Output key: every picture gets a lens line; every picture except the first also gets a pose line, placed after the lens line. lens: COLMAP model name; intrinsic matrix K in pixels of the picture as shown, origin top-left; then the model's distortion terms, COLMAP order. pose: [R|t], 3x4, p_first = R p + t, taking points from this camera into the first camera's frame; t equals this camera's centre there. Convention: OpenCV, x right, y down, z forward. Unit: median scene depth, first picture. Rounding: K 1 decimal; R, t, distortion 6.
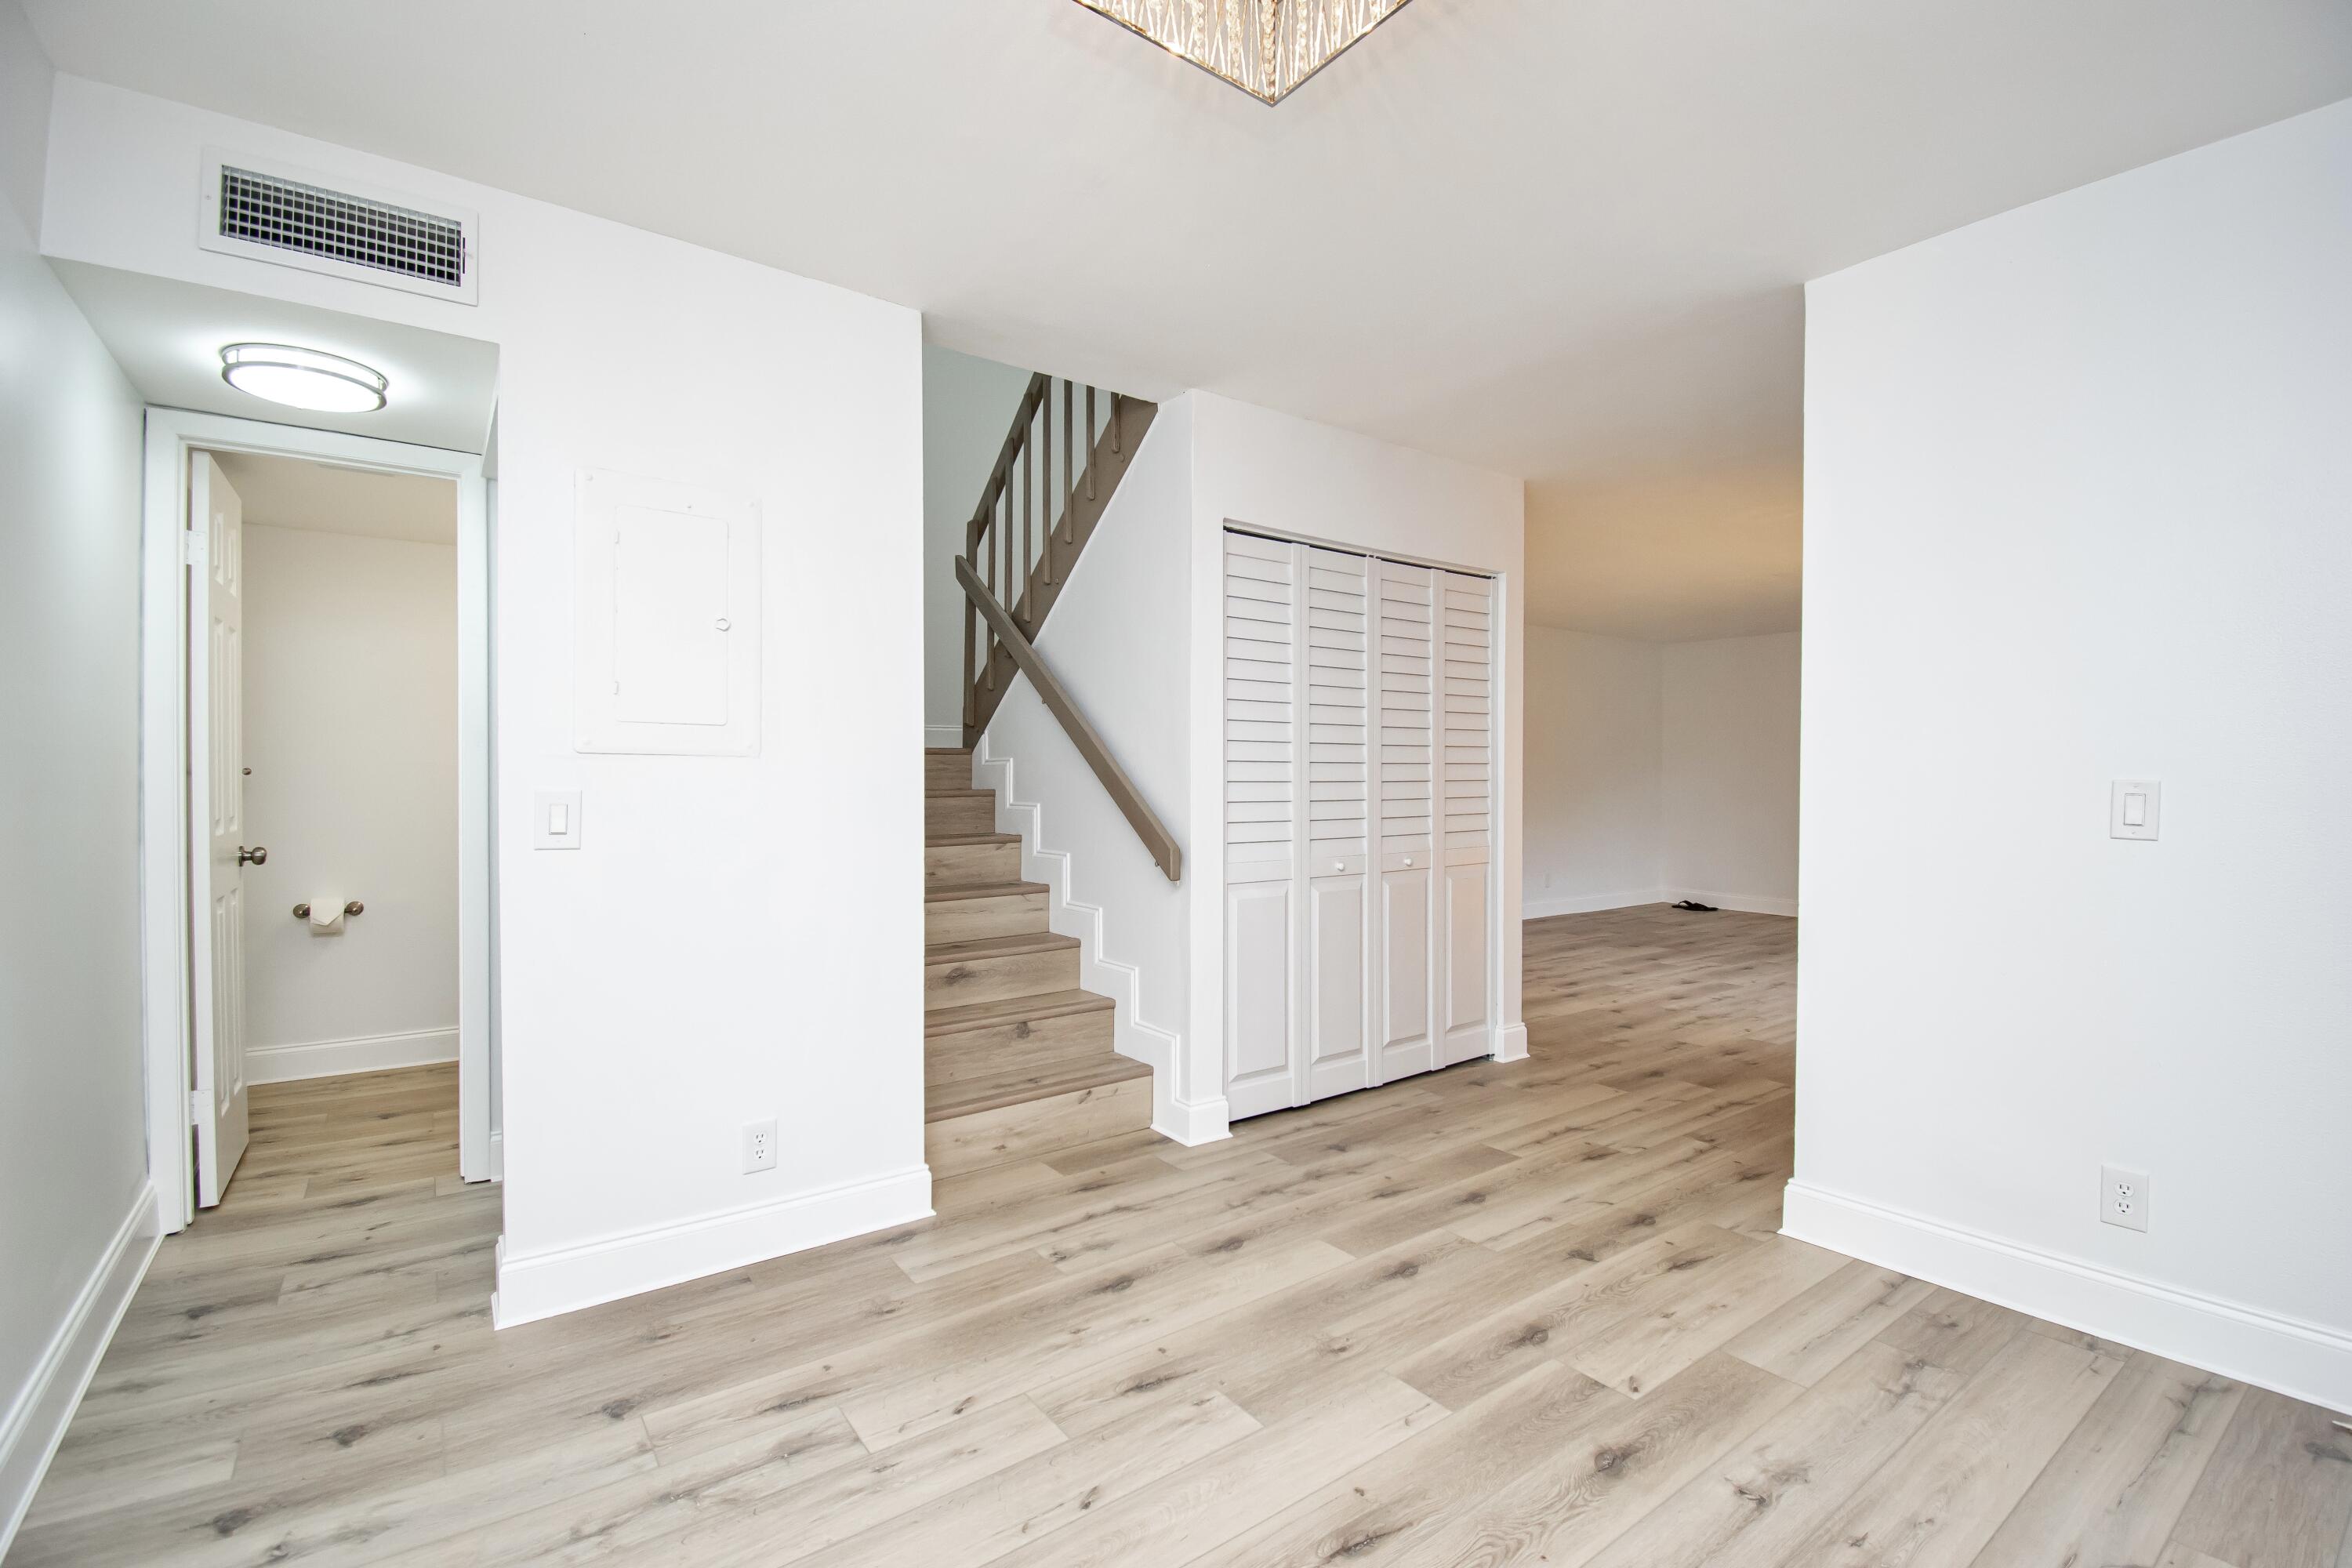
lens RADIAL K [[1012.4, 0, 1180.1], [0, 1012.4, 780.8], [0, 0, 1]] dist [0.022140, -0.024464]
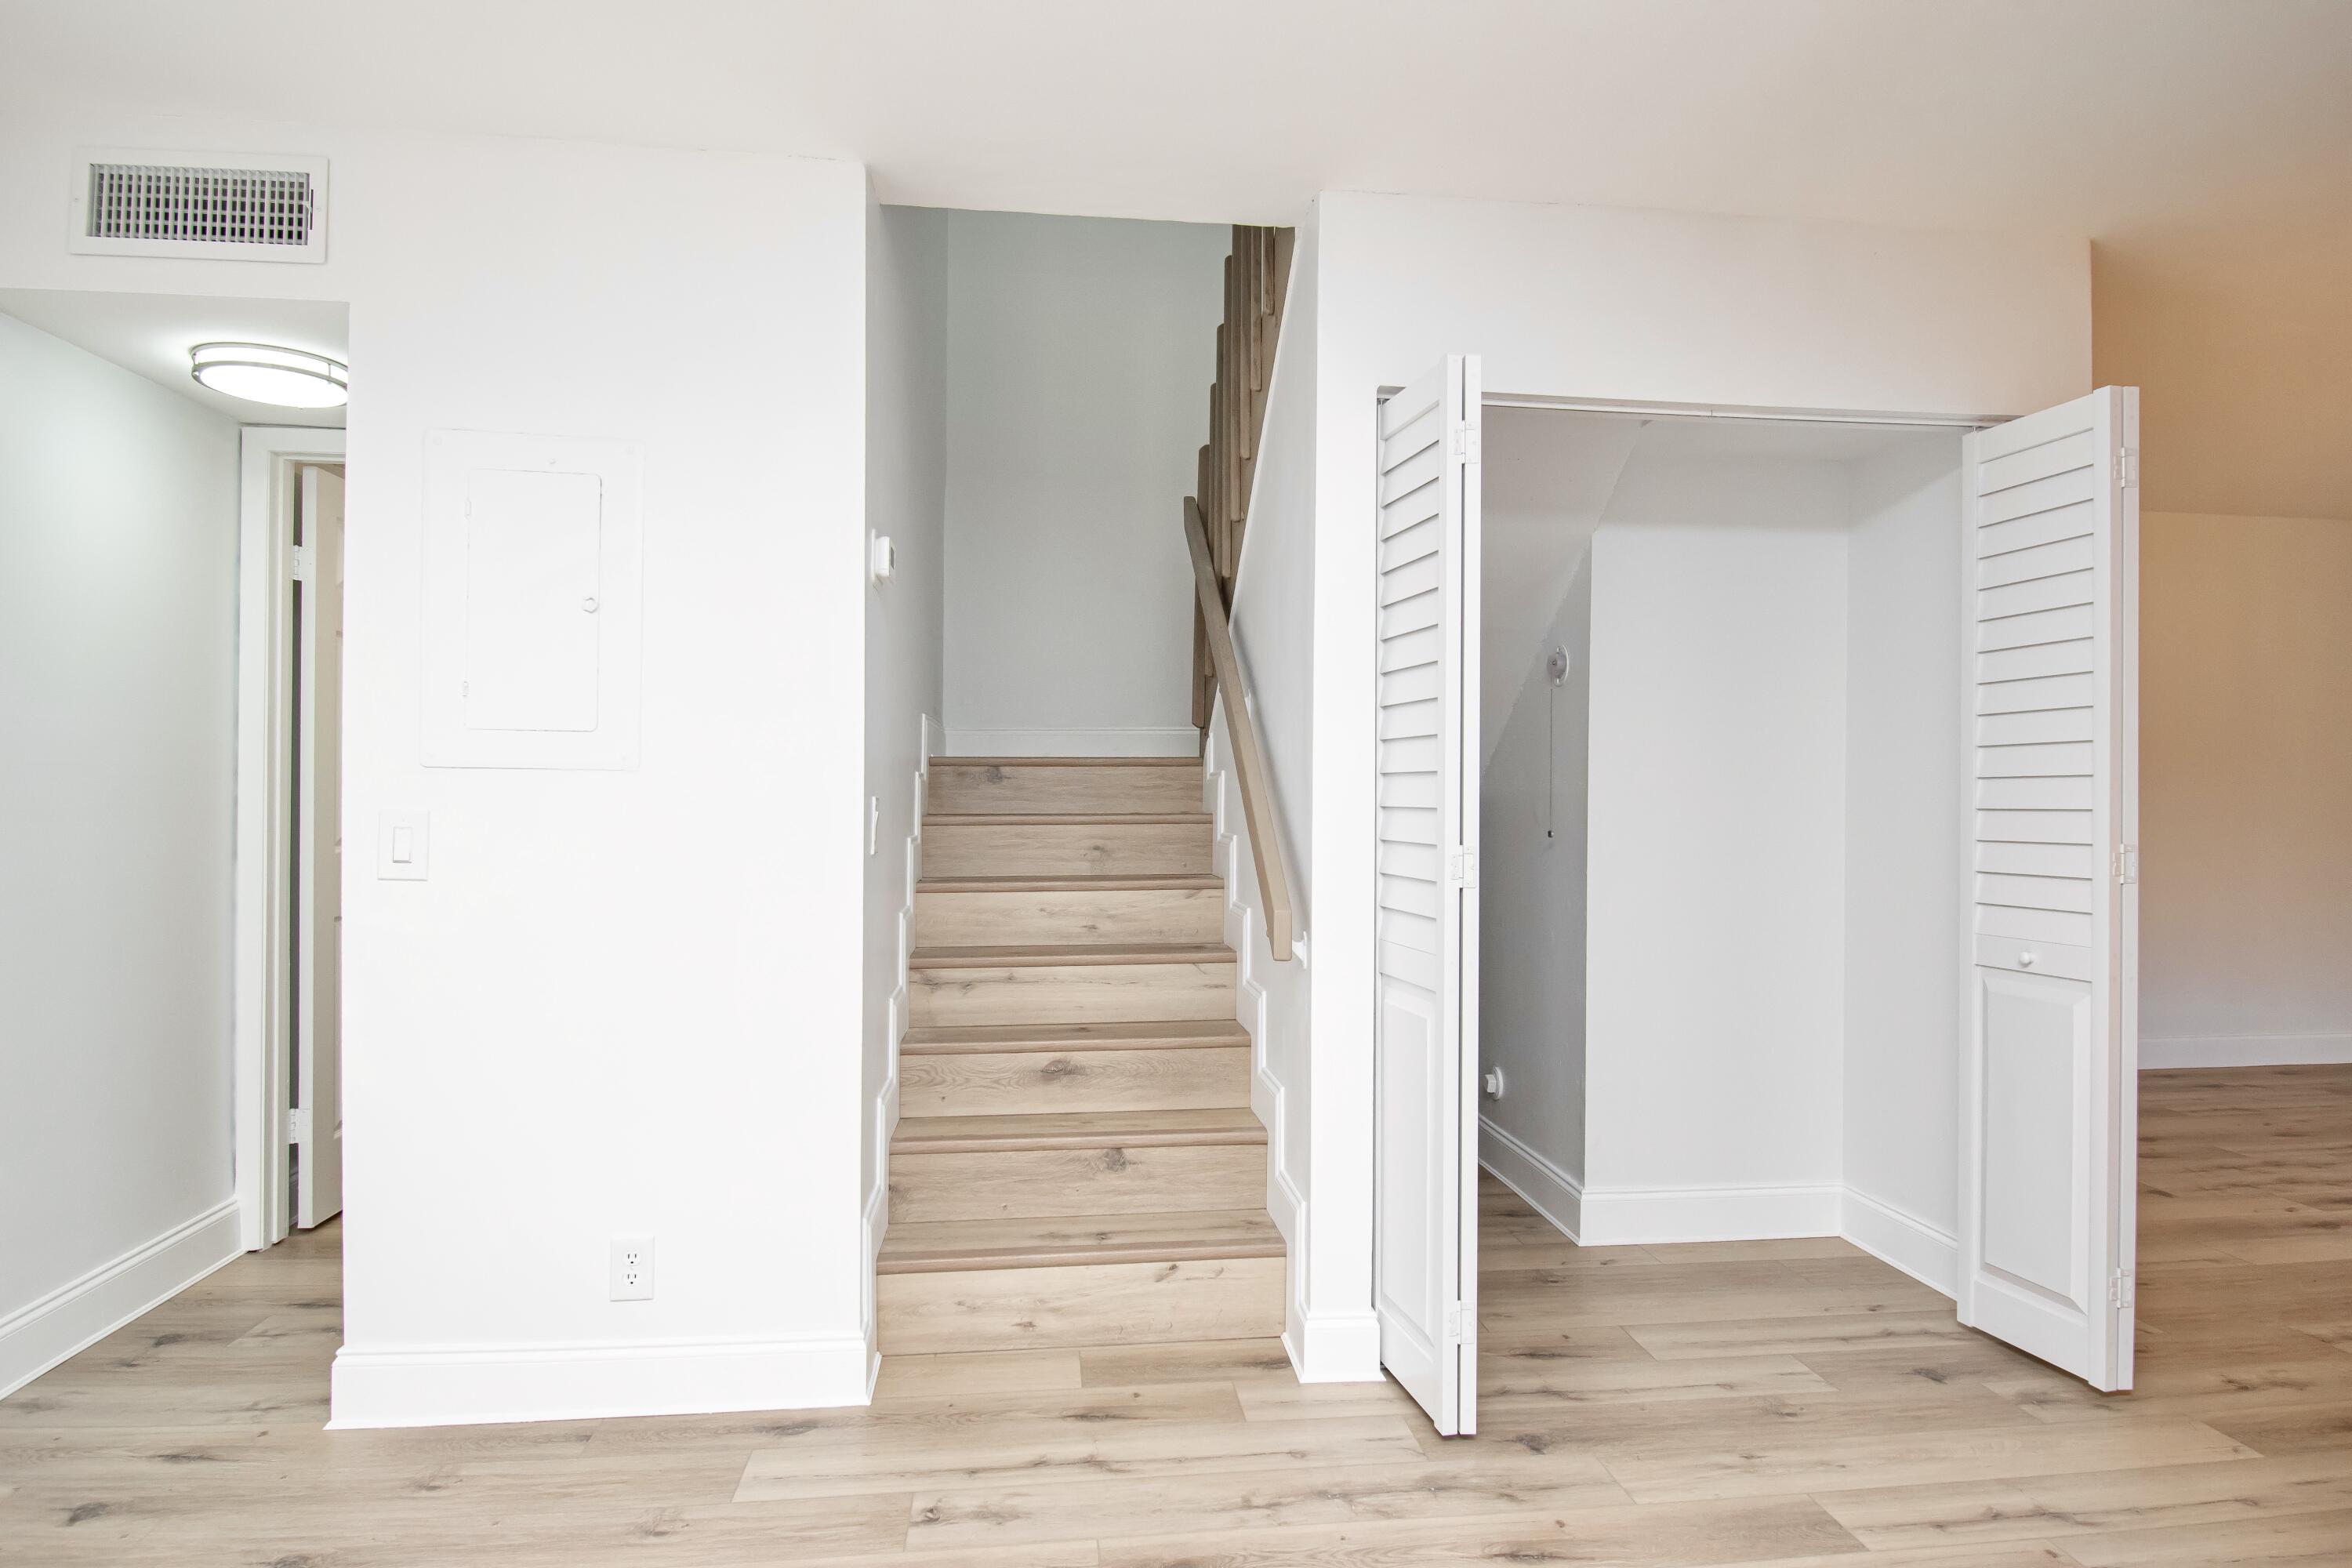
lens RADIAL K [[1292.3, 0, 1176.0], [0, 1292.3, 784.0], [0, 0, 1]] dist [0.016140, -0.025645]
pose [[0.874817, 0.001100, -0.484452, 0.362620], [-0.007031, 0.999921, -0.010427, -0.004891], [0.484402, 0.012528, 0.874756, 0.272409]]
